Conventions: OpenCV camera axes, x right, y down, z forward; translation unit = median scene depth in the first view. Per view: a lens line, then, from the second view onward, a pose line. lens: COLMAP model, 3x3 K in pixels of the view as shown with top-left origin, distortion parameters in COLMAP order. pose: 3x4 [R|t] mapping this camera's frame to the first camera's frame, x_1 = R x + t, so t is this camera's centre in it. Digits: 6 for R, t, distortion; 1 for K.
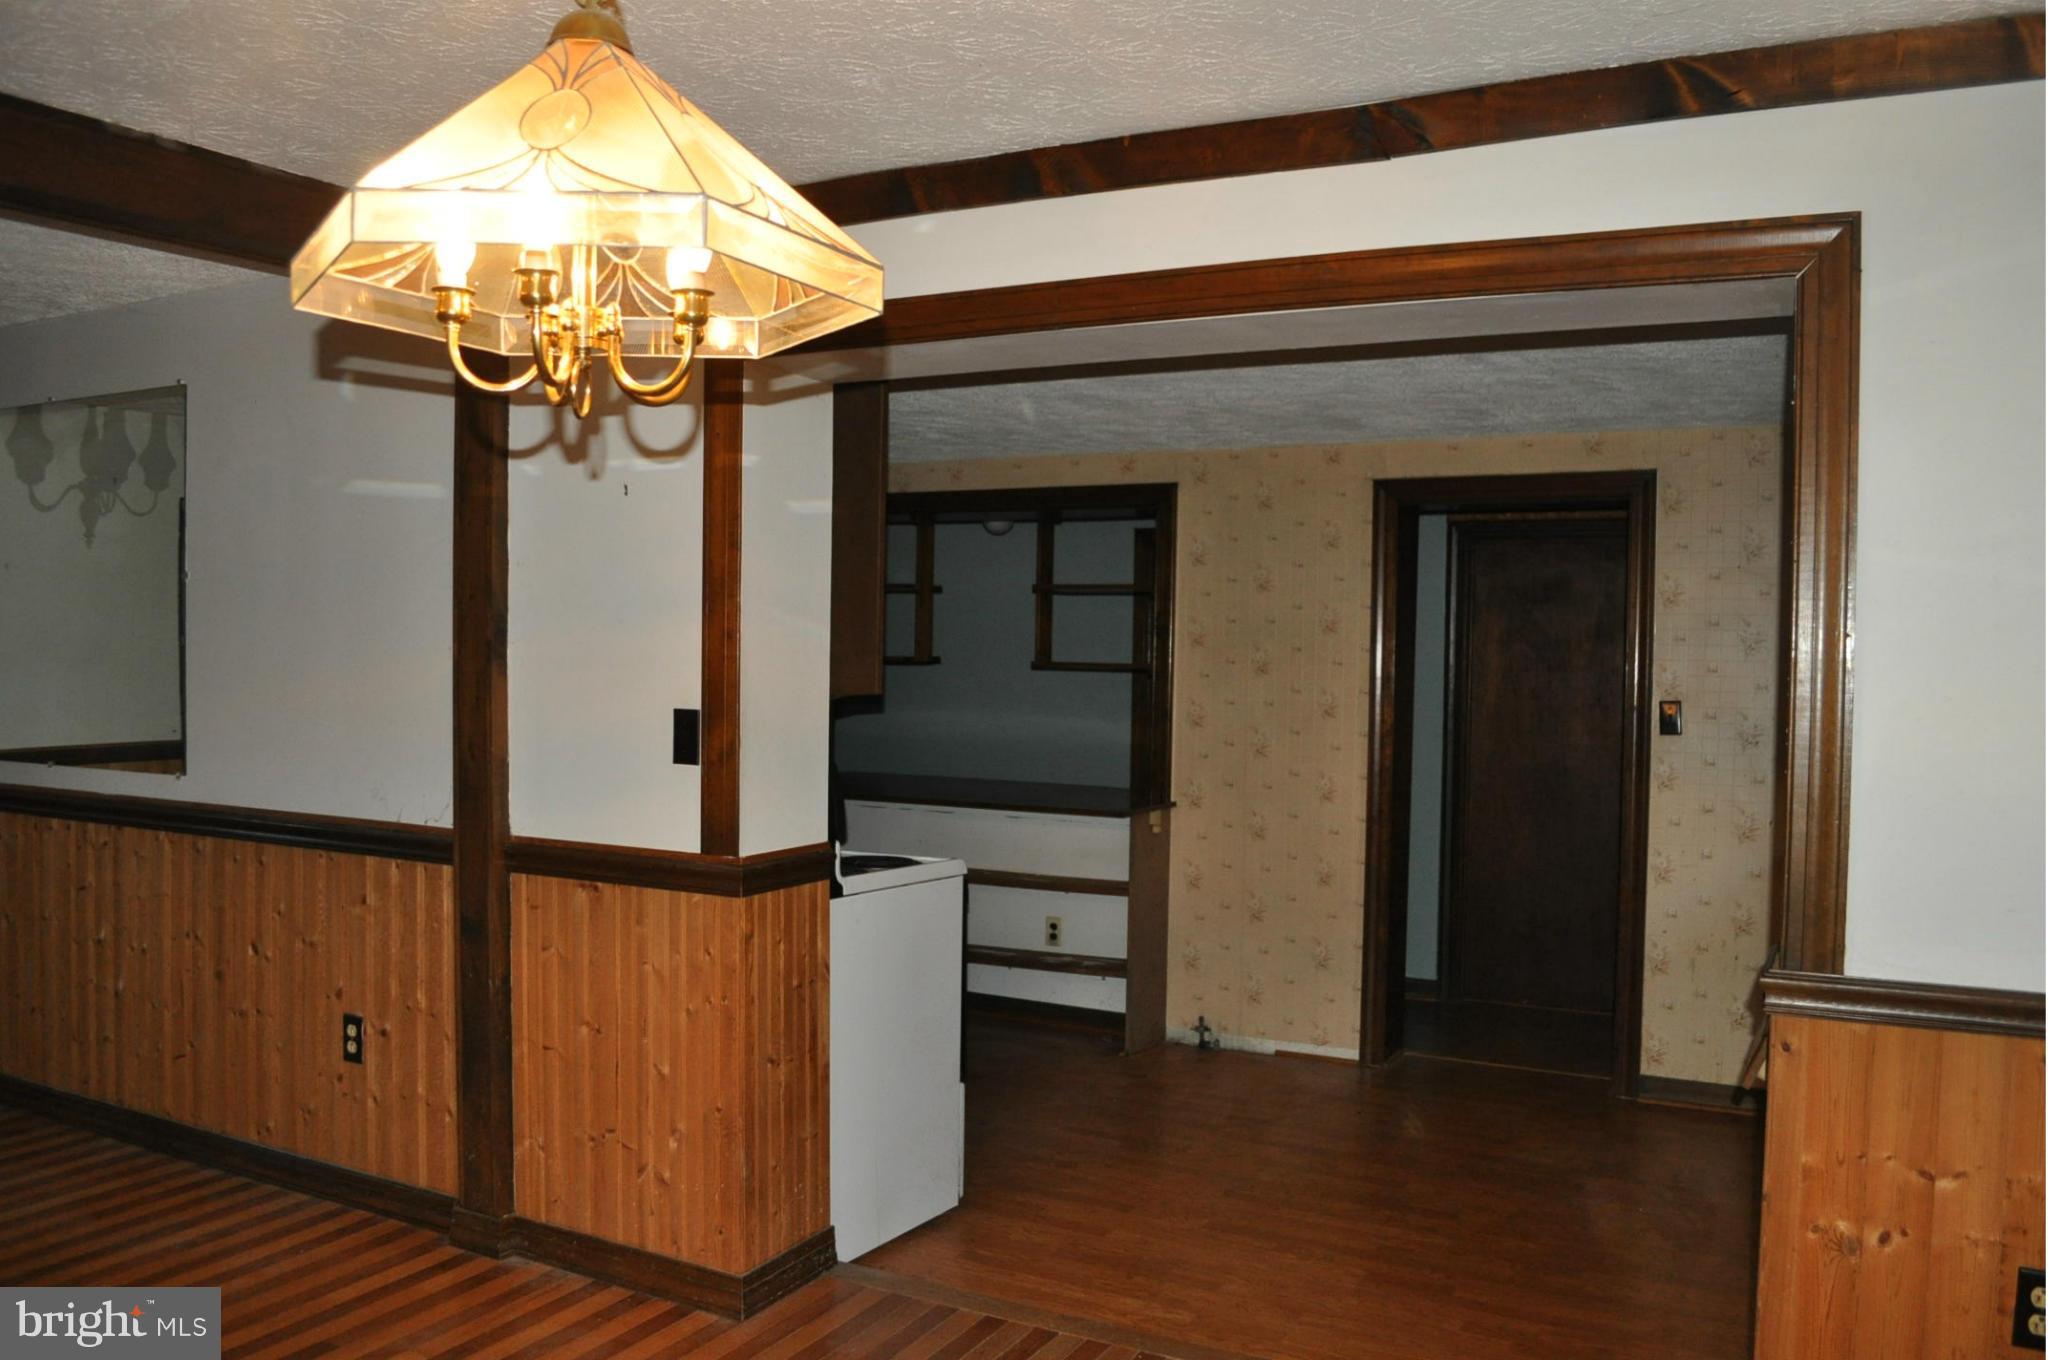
lens RADIAL K [[1614.1, 0, 1021.9], [0, 1614.1, 694.3], [0, 0, 1]] dist [-0.085226, 0.011802]
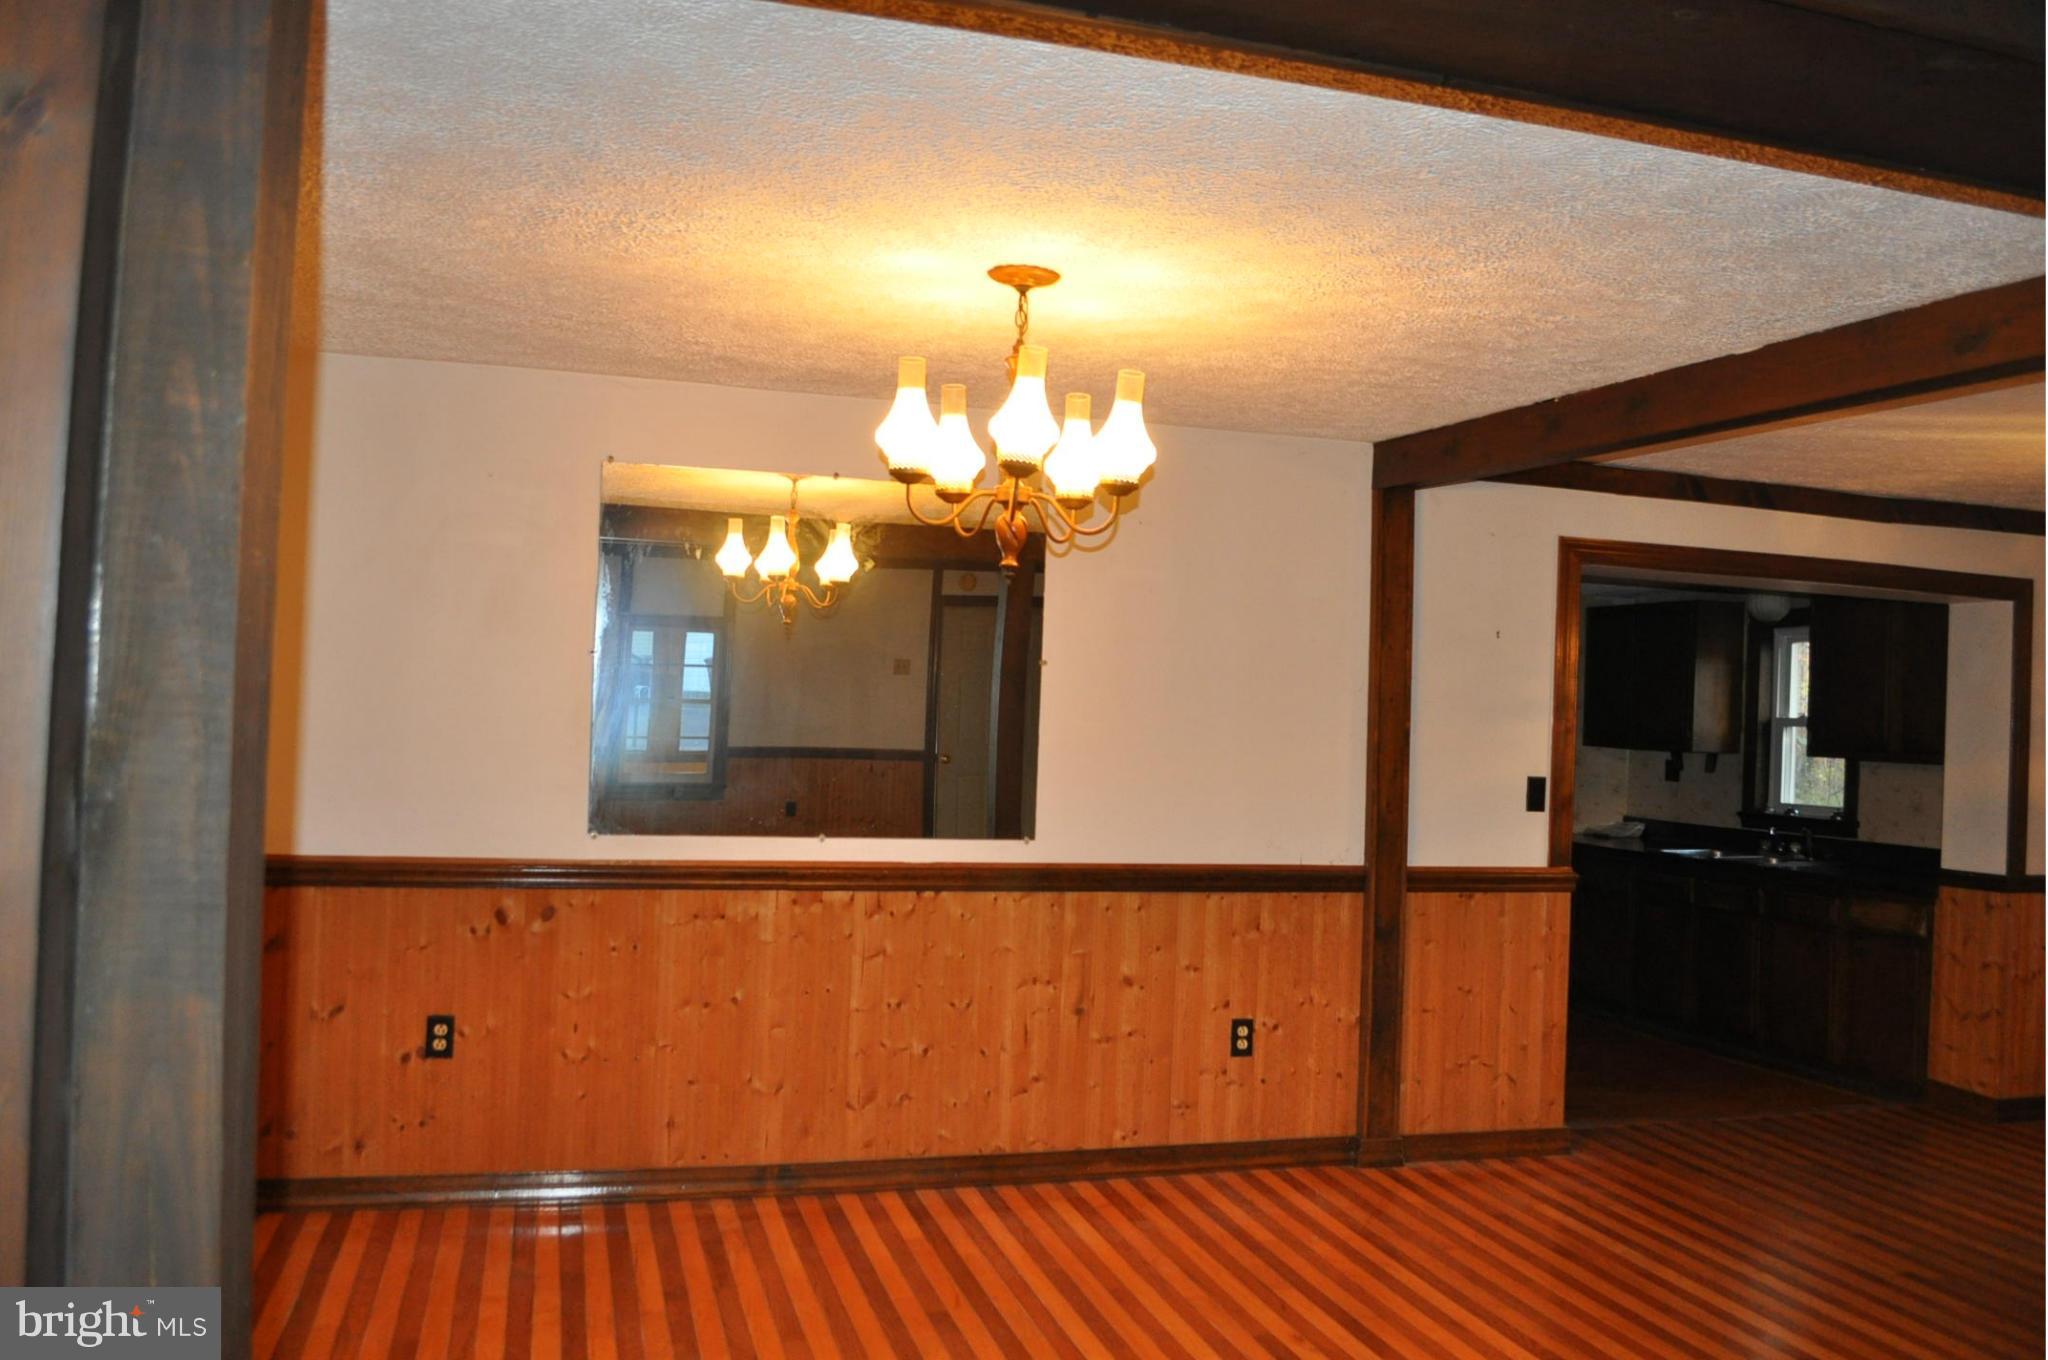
lens RADIAL K [[1614.1, 0, 1027.7], [0, 1614.1, 677.5], [0, 0, 1]] dist [-0.085226, 0.011802]
pose [[0.710338, 0.023735, 0.703460, -1.545111], [-0.009748, 0.999667, -0.023886, -0.042403], [-0.703793, 0.010110, 0.710333, 0.212156]]
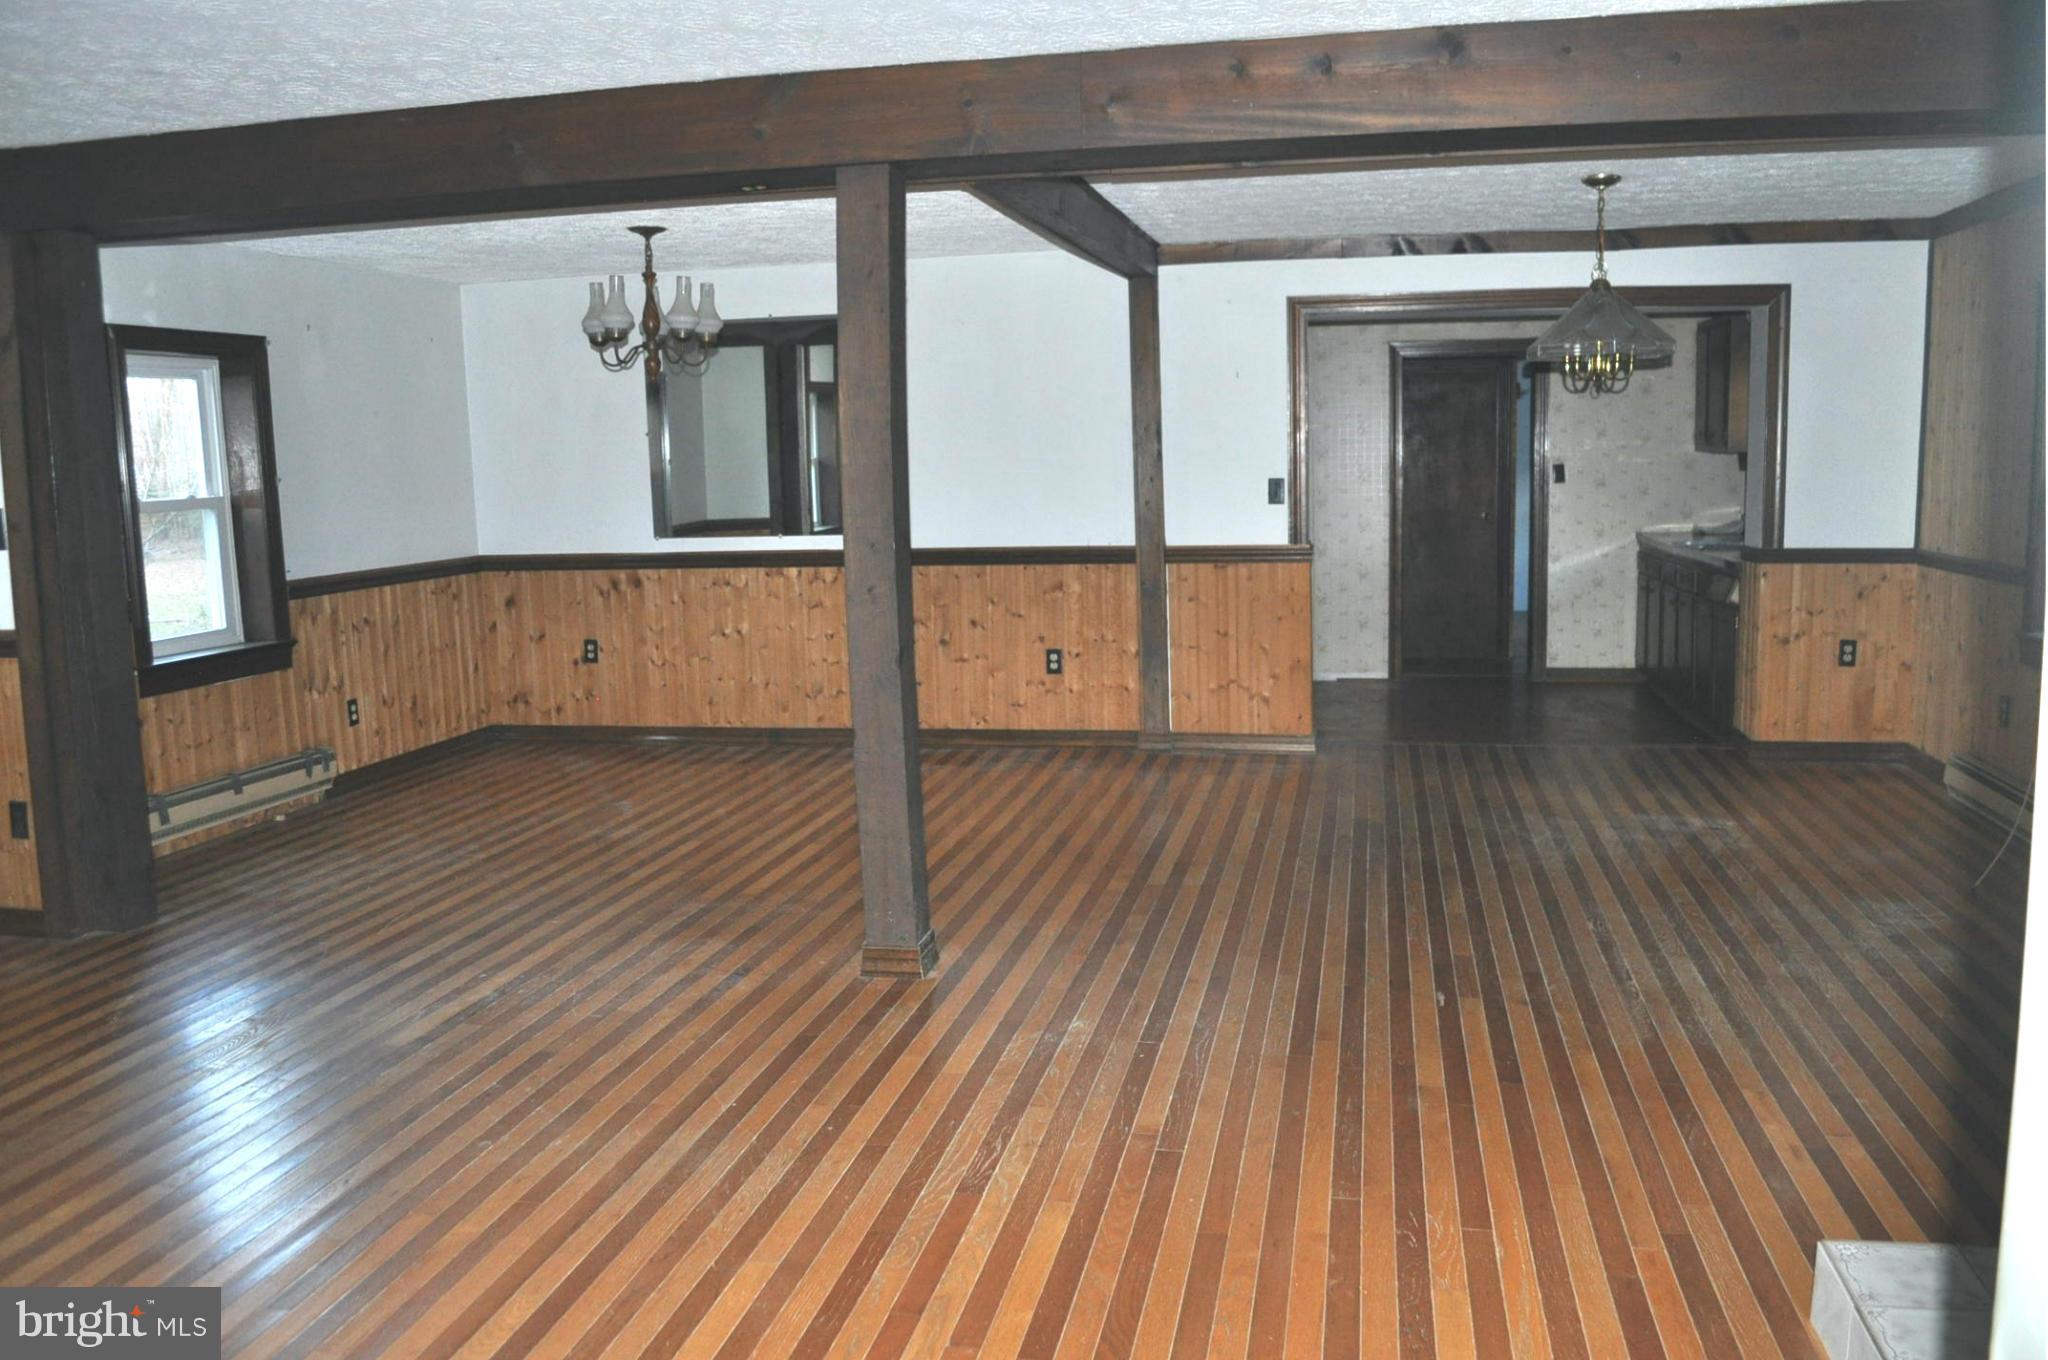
lens RADIAL K [[1614.1, 0, 1037.1], [0, 1614.1, 677.2], [0, 0, 1]] dist [-0.085226, 0.011802]
pose [[0.956802, -0.077138, 0.280321, -1.049367], [0.044982, 0.991827, 0.119396, 0.001833], [-0.287240, -0.101629, 0.952452, -0.911001]]
